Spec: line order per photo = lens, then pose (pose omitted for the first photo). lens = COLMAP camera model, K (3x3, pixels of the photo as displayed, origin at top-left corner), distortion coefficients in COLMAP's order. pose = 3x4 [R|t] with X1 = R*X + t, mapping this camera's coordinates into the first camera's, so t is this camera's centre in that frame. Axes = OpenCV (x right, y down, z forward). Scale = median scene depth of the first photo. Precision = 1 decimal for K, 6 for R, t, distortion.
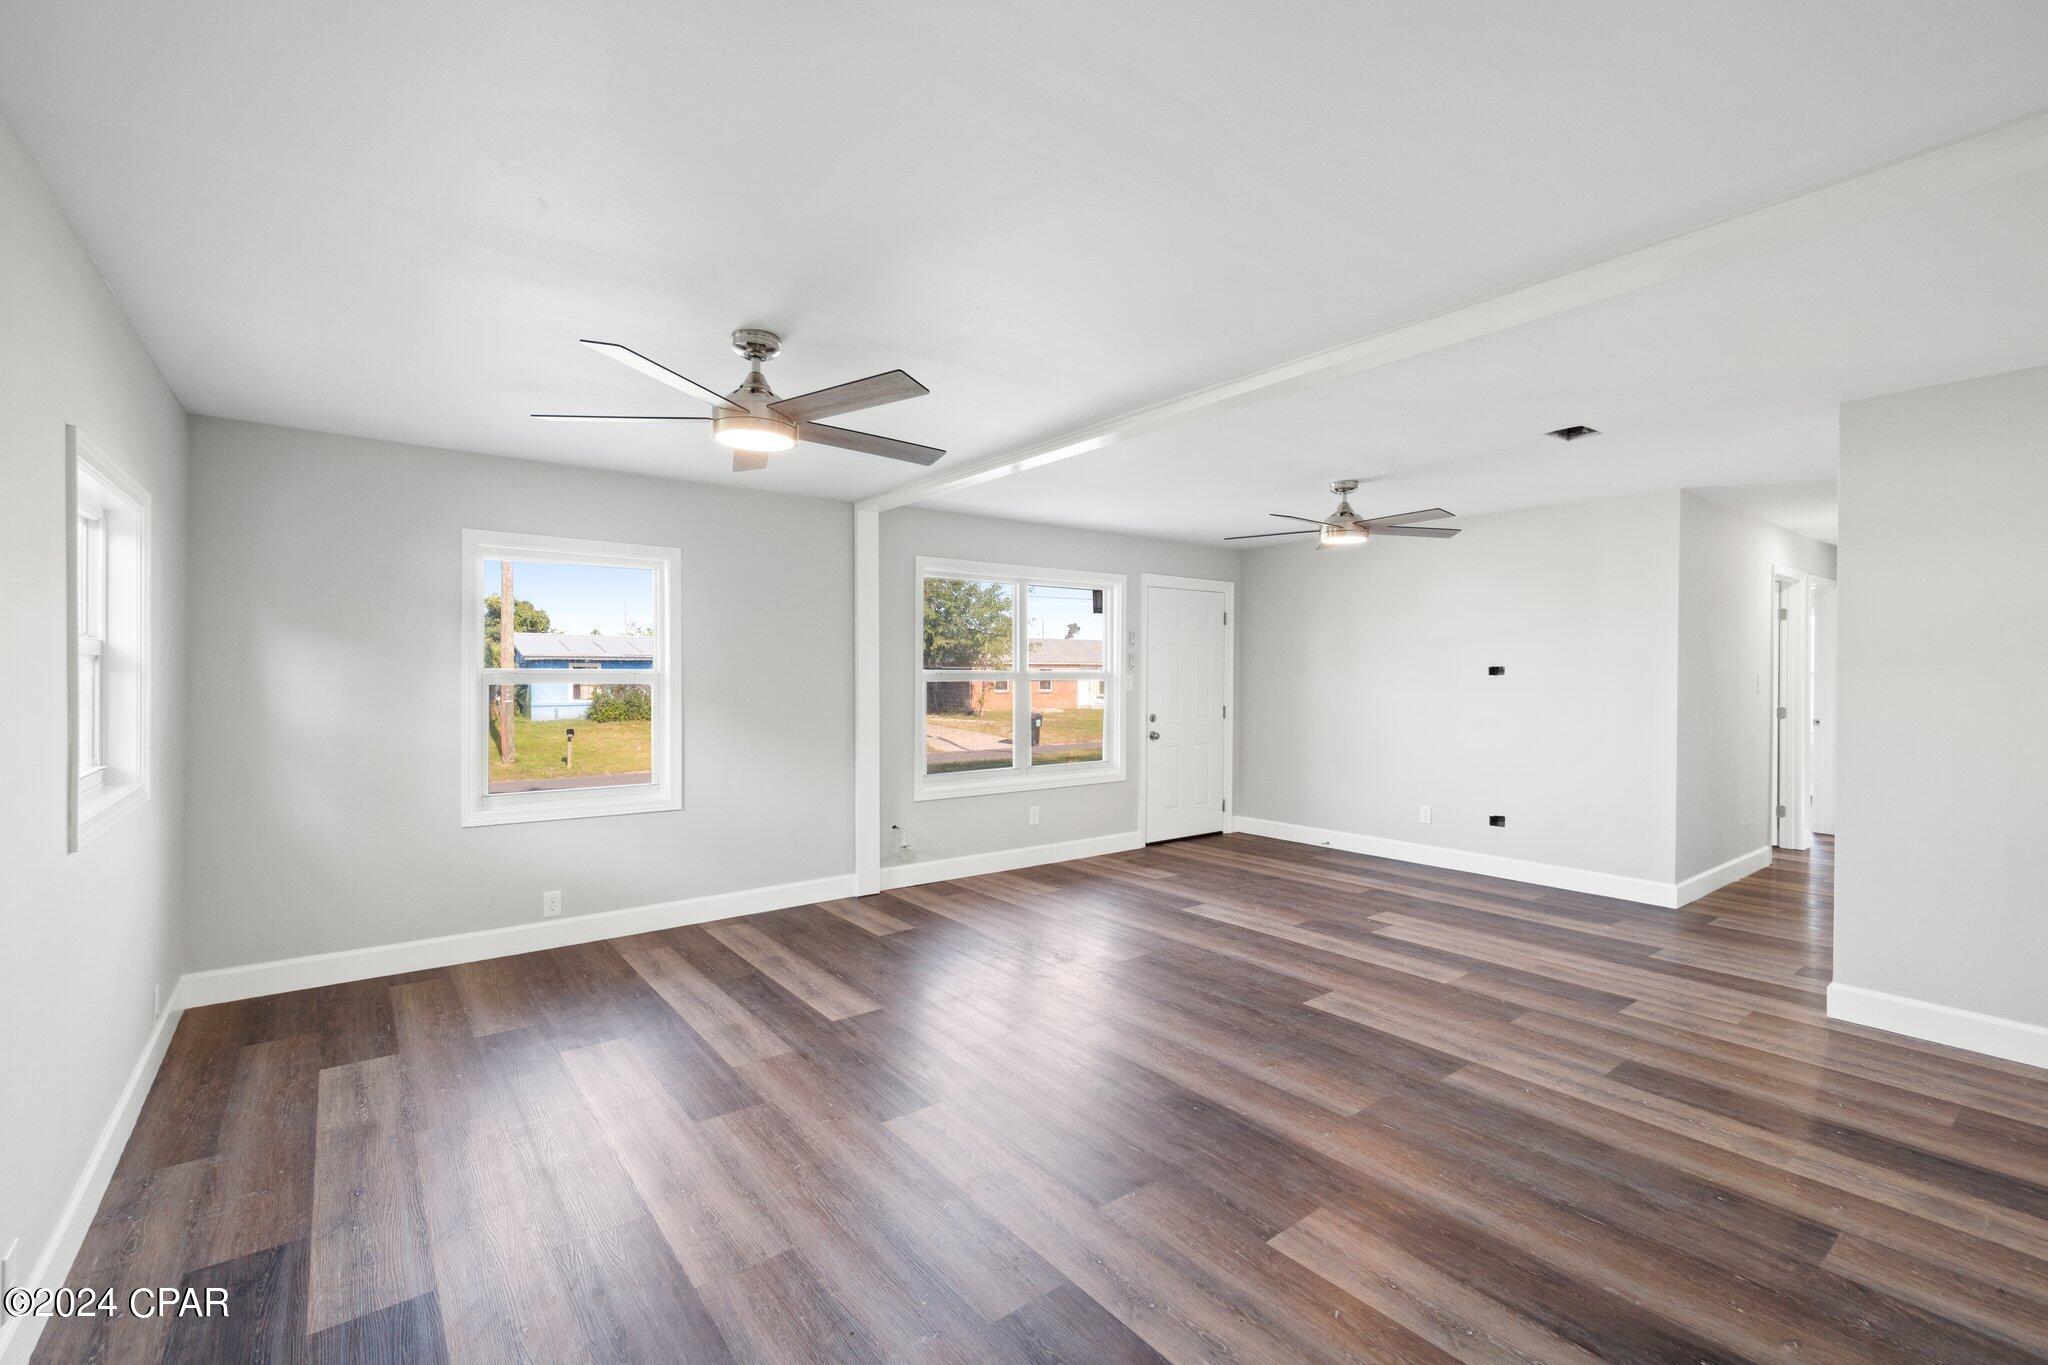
lens RADIAL K [[890.3, 0, 1017.6], [0, 890.3, 676.1], [0, 0, 1]] dist [-0.007010, 0.001367]
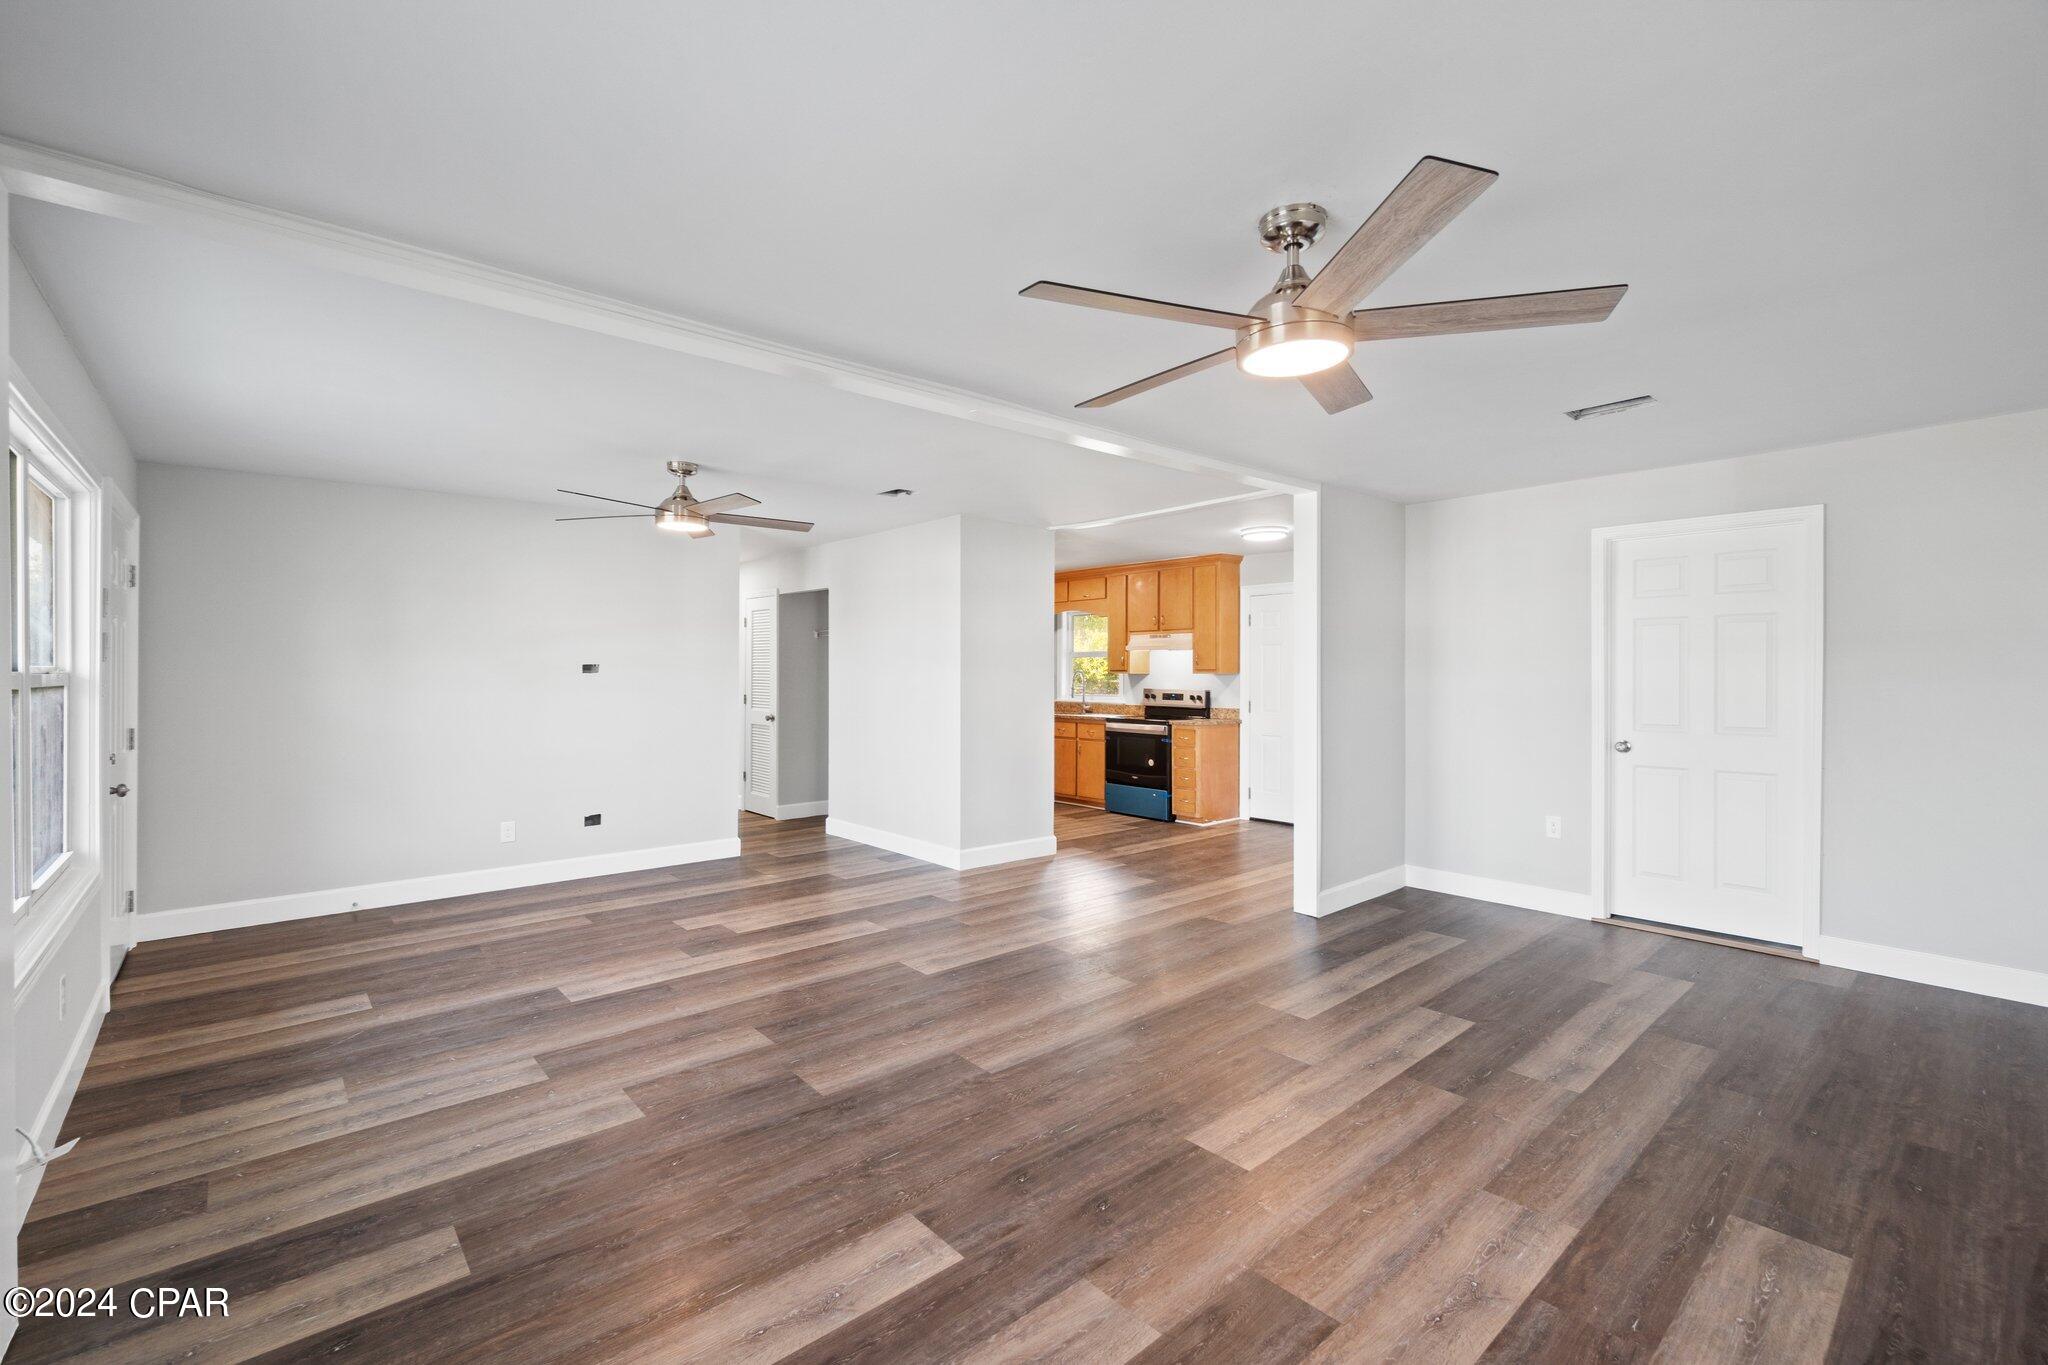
lens RADIAL K [[890.3, 0, 1011.7], [0, 890.3, 675.3], [0, 0, 1]] dist [-0.007010, 0.001367]
pose [[-0.067539, -0.006990, 0.997692, -0.684545], [0.004405, 0.999964, 0.007304, -0.004556], [-0.997707, 0.004888, -0.067505, 0.862082]]
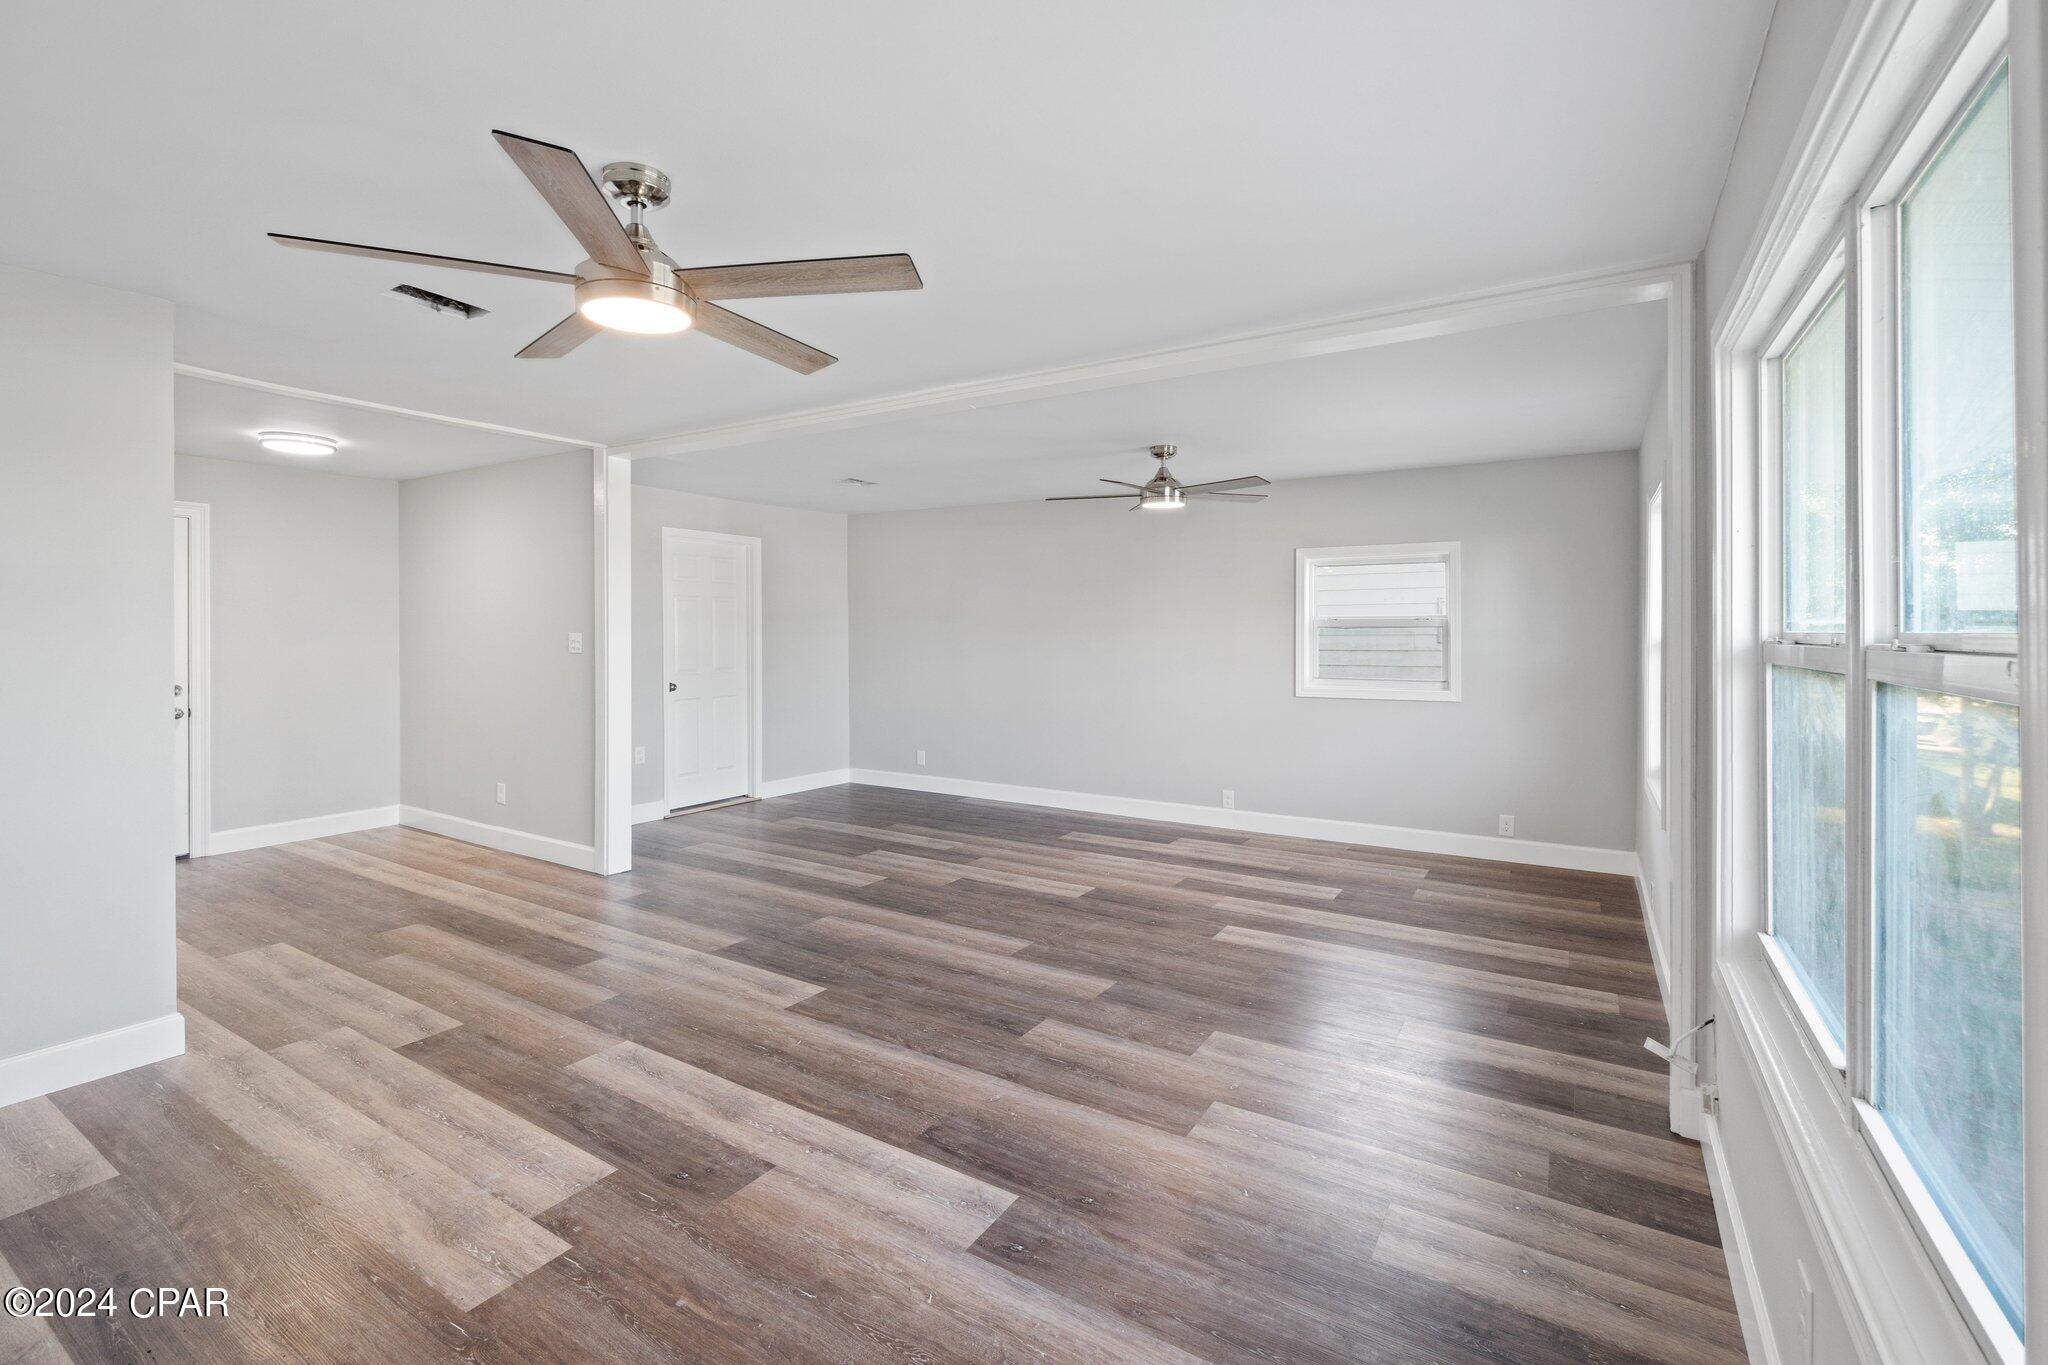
lens RADIAL K [[890.3, 0, 1025.3], [0, 890.3, 632.6], [0, 0, 1]] dist [-0.007010, 0.001367]
pose [[-0.932391, -0.004557, -0.361422, 0.414646], [-0.006708, 0.999966, 0.004696, -0.010430], [0.361389, 0.006803, -0.932390, 1.730956]]
